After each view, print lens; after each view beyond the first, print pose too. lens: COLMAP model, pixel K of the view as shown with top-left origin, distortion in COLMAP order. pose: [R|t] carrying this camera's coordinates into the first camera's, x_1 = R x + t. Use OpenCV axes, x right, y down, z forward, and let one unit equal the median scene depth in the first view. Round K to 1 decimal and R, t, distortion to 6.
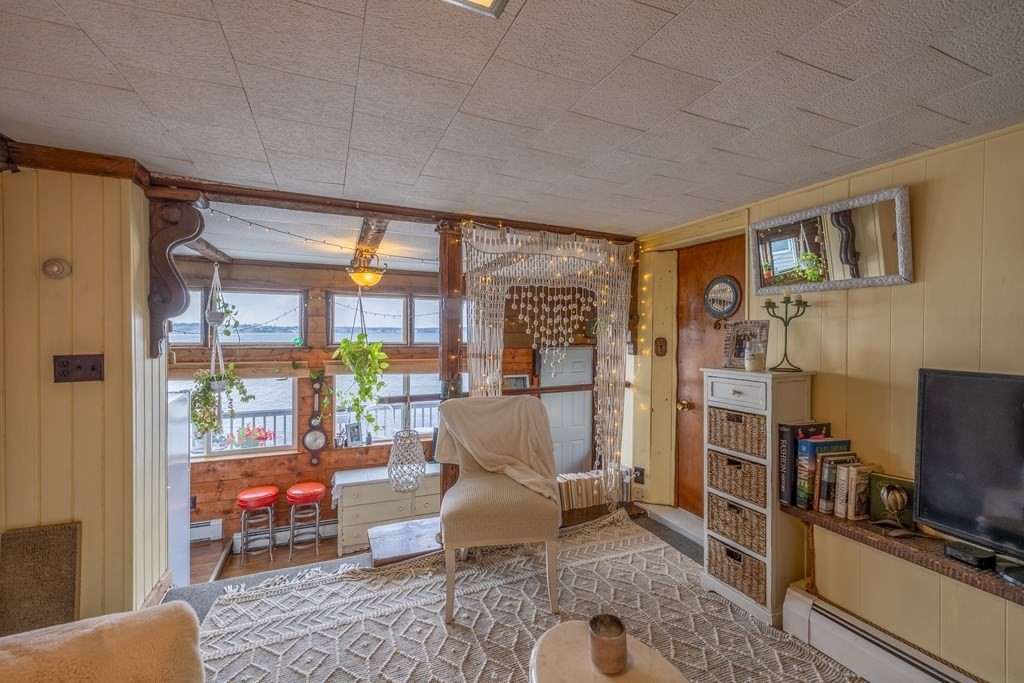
lens RADIAL K [[439.5, 0, 512.2], [0, 439.5, 335.5], [0, 0, 1]] dist [-0.005267, 0.000277]
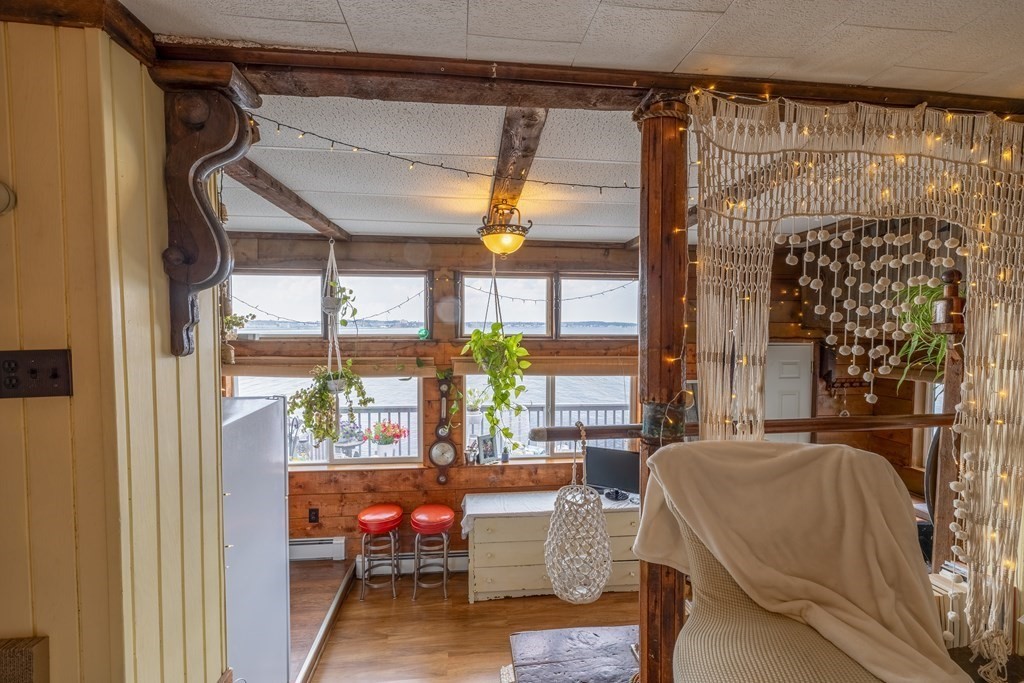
lens RADIAL K [[439.5, 0, 510.9], [0, 439.5, 344.8], [0, 0, 1]] dist [-0.005267, 0.000277]
pose [[0.958480, 0.007783, -0.285052, -0.127492], [0.001785, 0.999444, 0.033290, 0.010828], [0.285153, -0.032417, 0.957934, 0.345339]]
